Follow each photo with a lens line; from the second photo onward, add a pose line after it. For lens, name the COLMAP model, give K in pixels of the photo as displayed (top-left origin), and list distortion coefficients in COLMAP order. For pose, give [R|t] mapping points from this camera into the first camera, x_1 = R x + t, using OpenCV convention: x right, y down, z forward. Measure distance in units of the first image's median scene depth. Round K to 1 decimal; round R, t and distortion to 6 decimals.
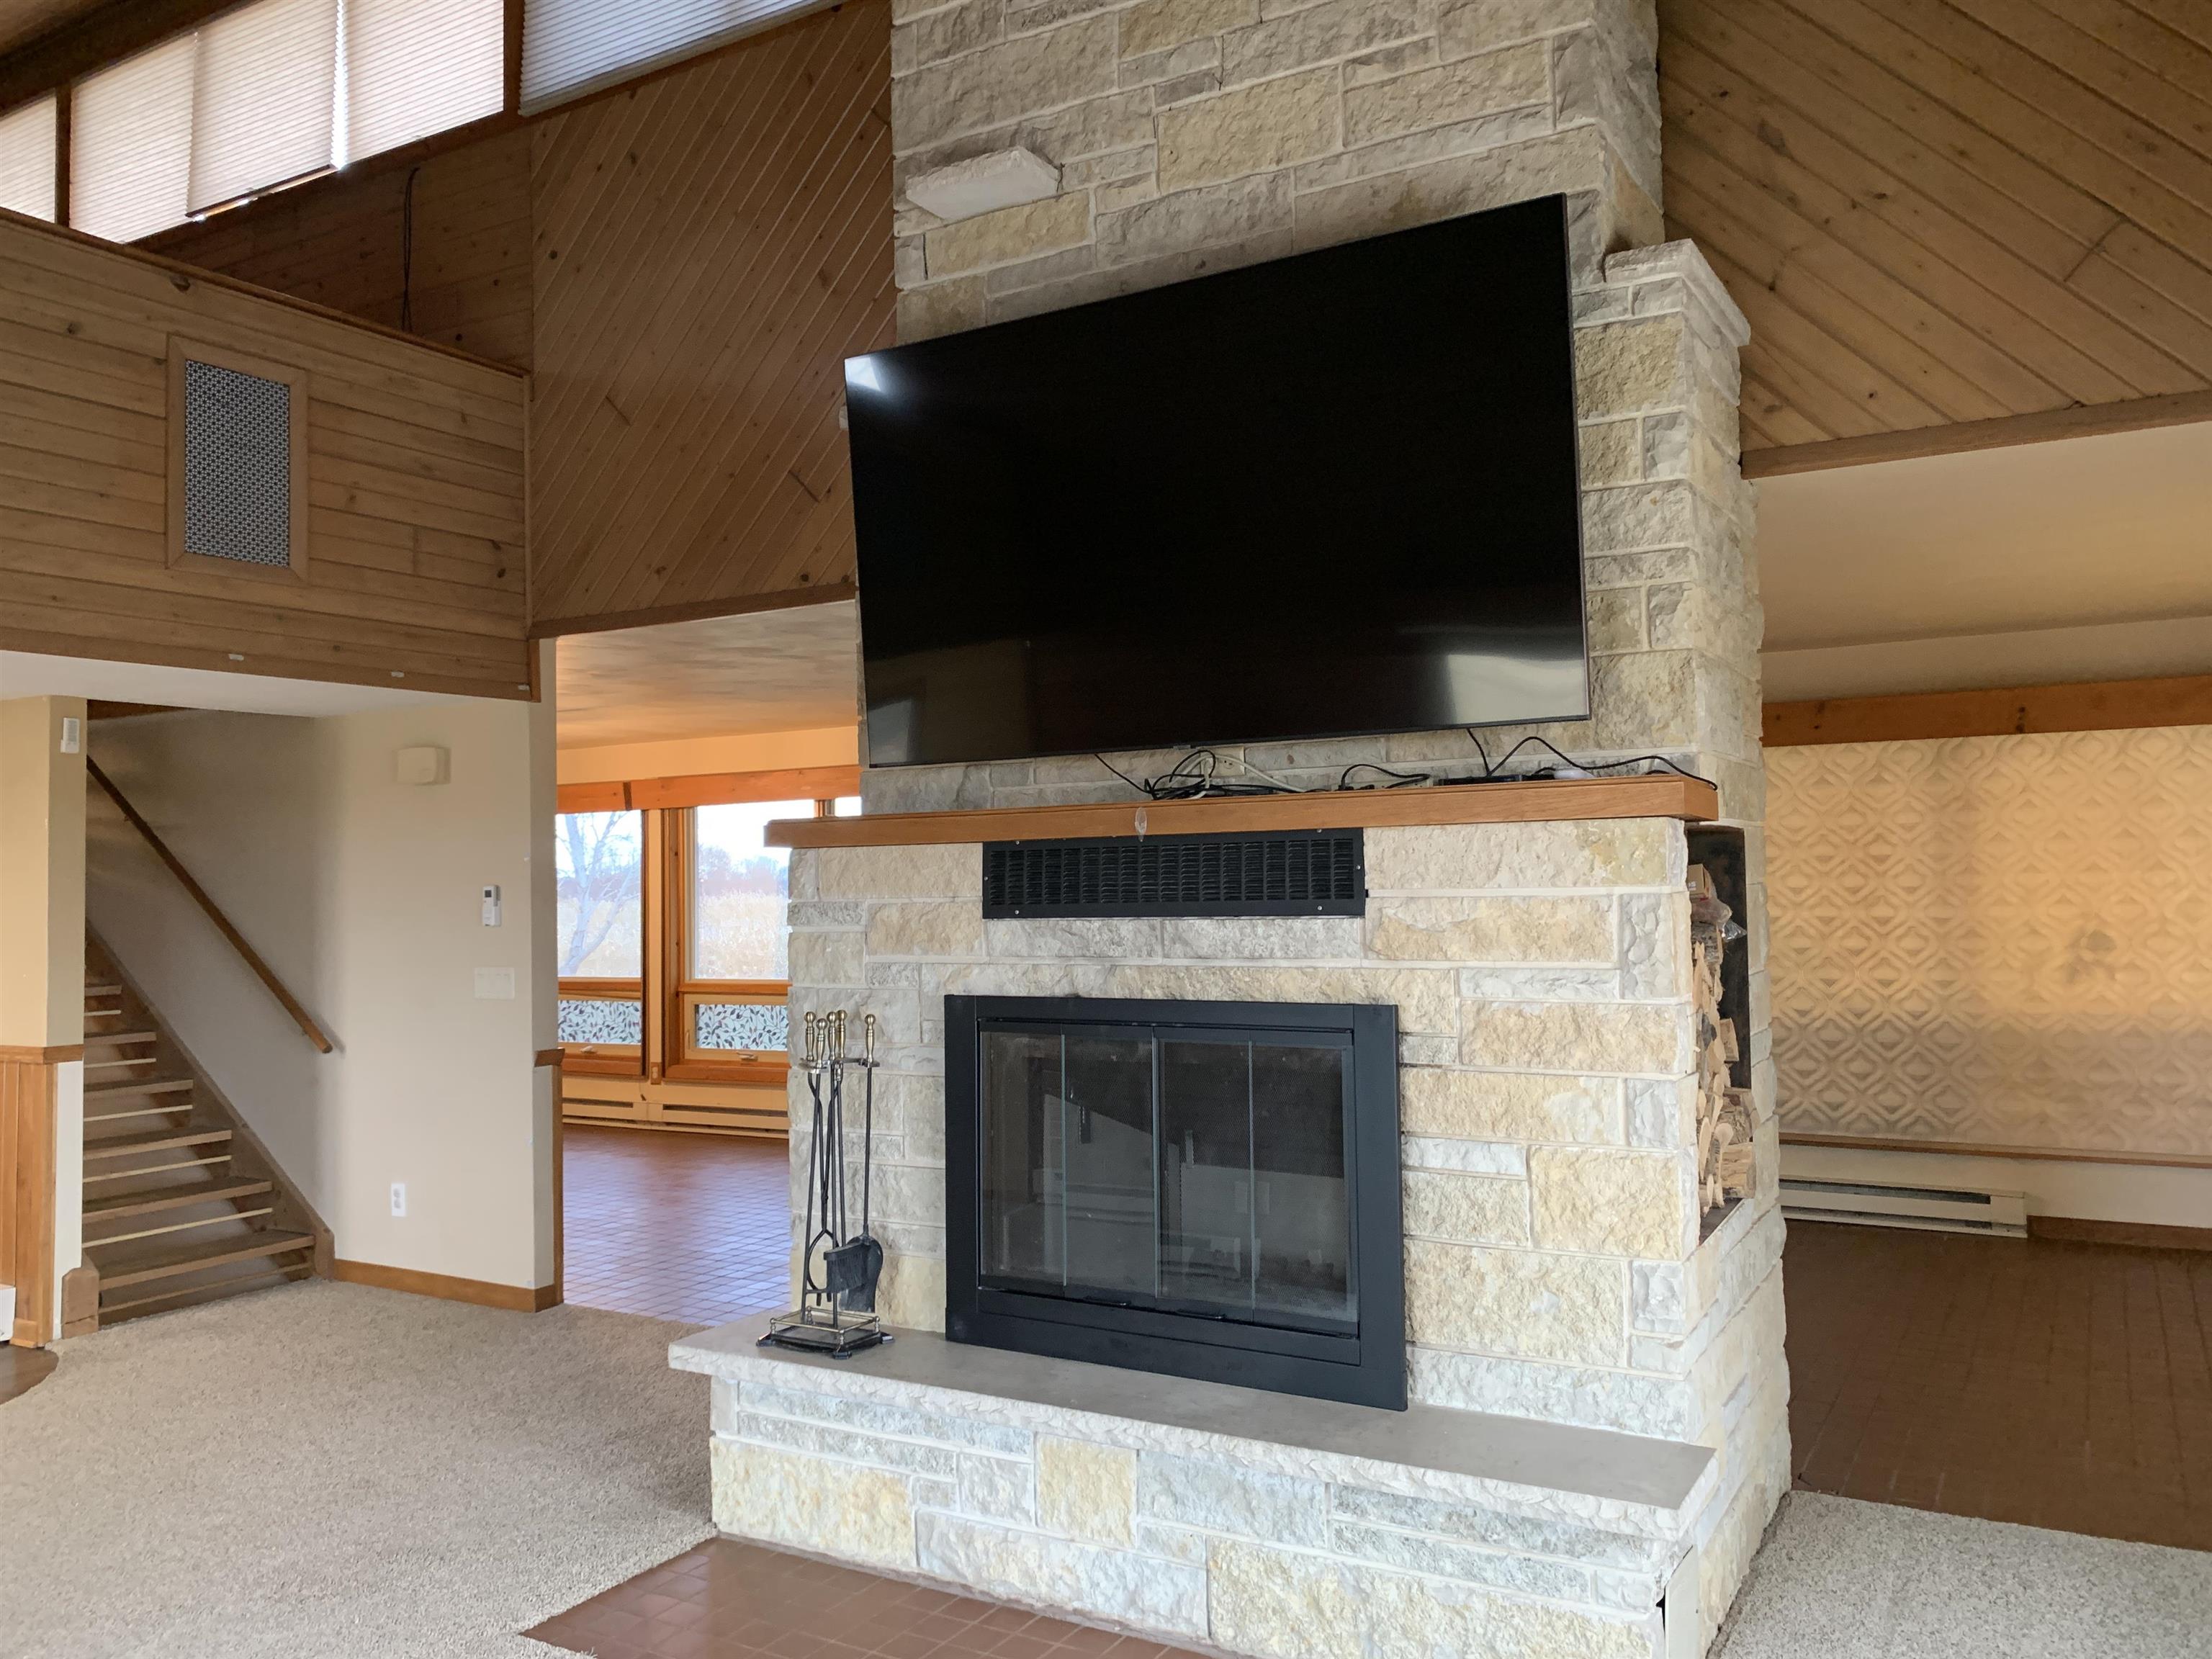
lens RADIAL K [[1738.0, 0, 1109.7], [0, 1738.0, 814.1], [0, 0, 1]] dist [0.042863, -0.053799]
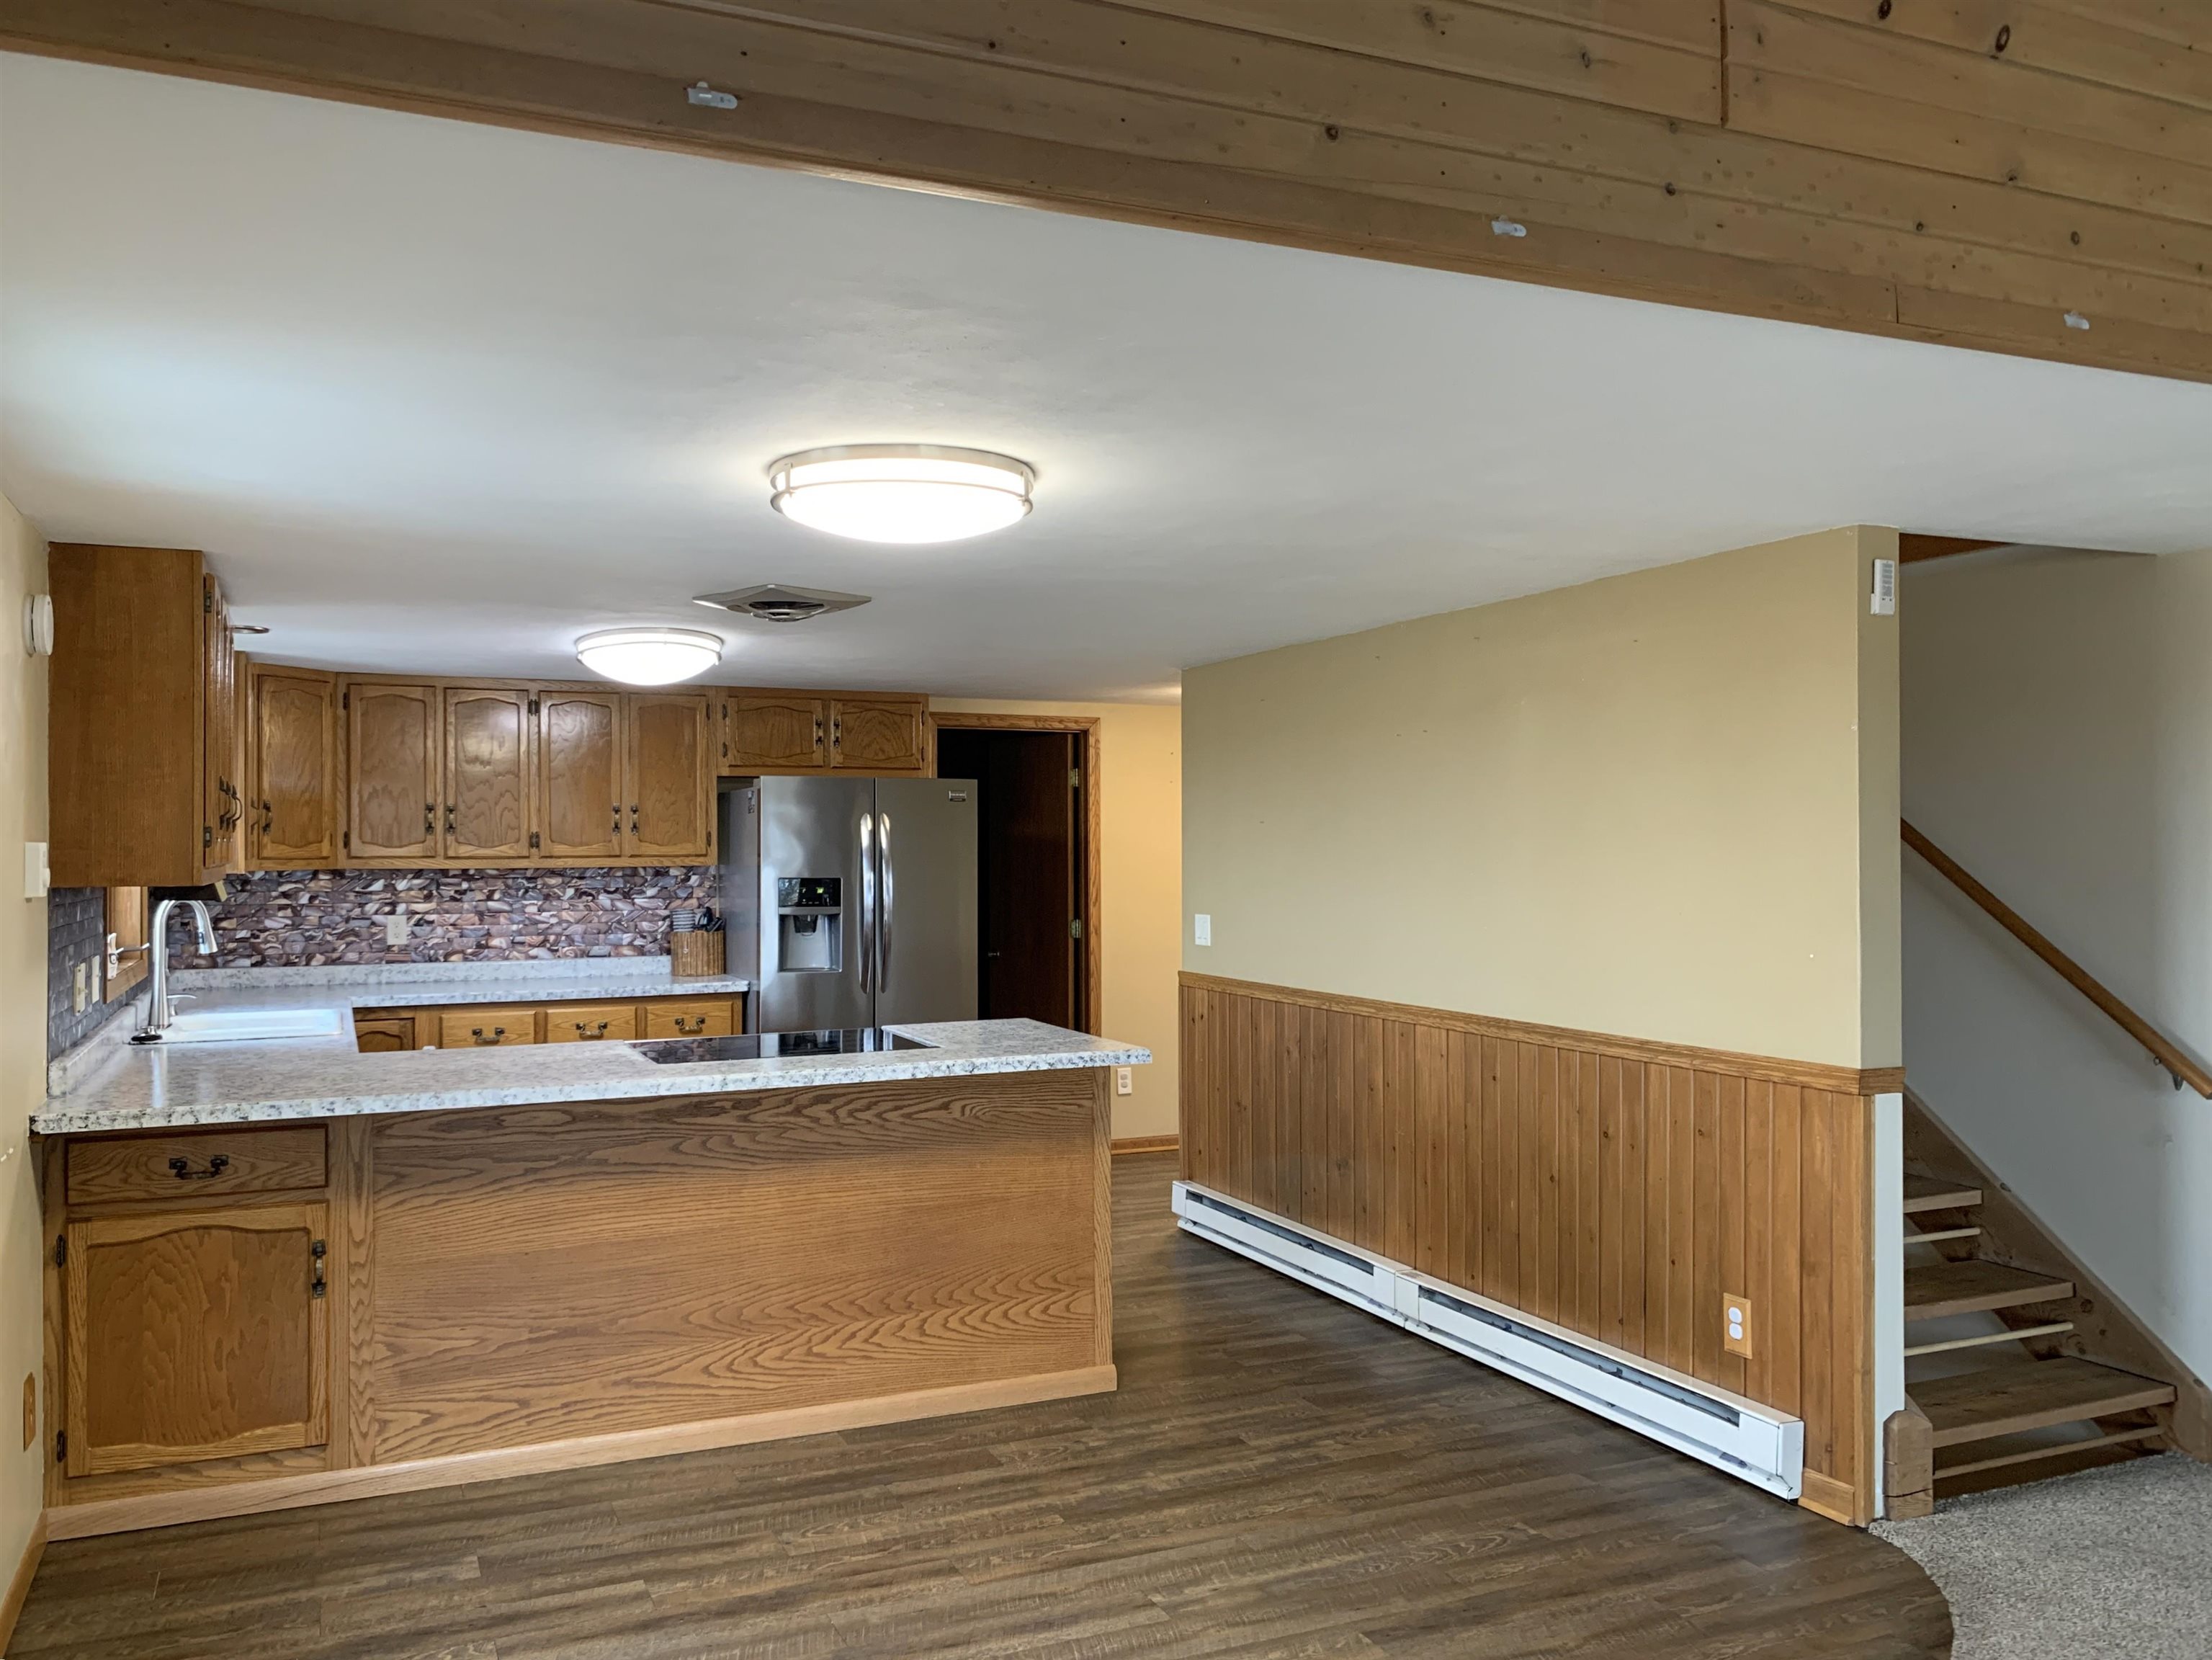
lens RADIAL K [[1765.8, 0, 1106.0], [0, 1765.8, 830.0], [0, 0, 1]] dist [0.051520, -0.062279]
pose [[0.803002, 0.012031, -0.595855, -0.450159], [0.013273, 0.999187, 0.038062, 0.016296], [0.595829, -0.038472, 0.802189, 0.316334]]
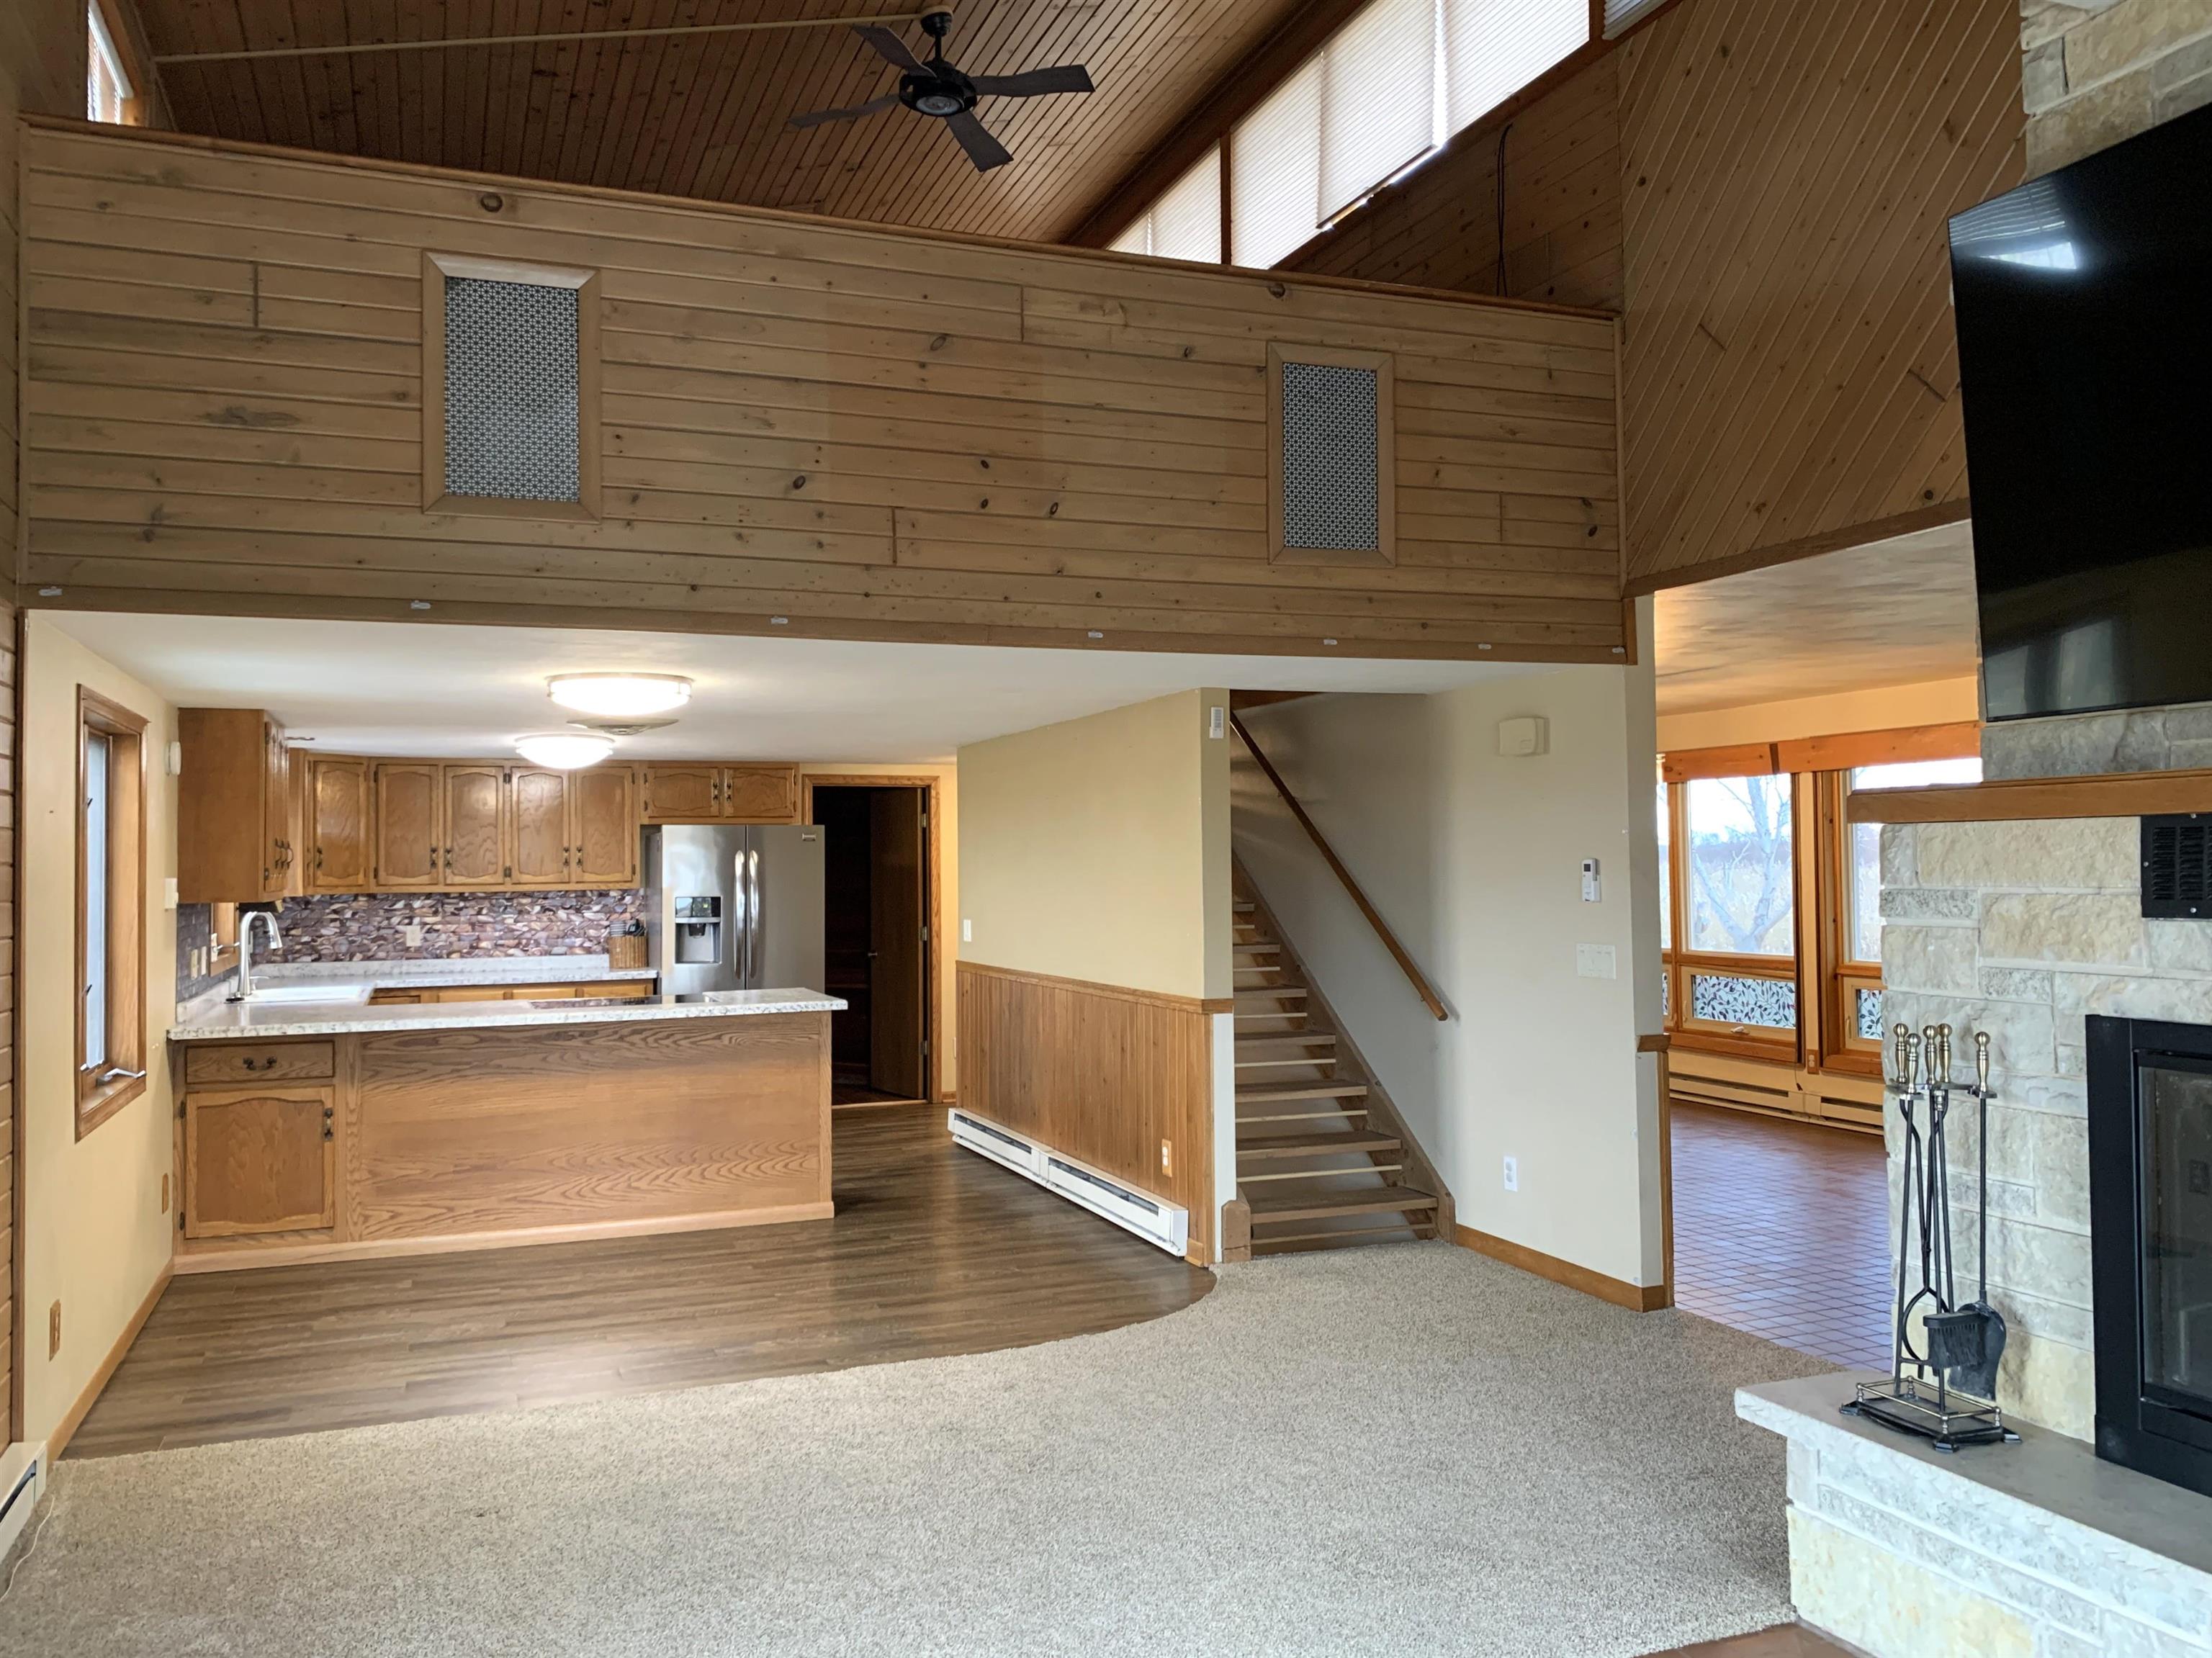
lens RADIAL K [[1737.8, 0, 1109.7], [0, 1737.8, 813.6], [0, 0, 1]] dist [0.042863, -0.053799]
pose [[0.777337, -0.008132, -0.629032, 0.048112], [0.023252, 0.999605, 0.015811, -0.006133], [0.628654, -0.026916, 0.777219, 0.102453]]
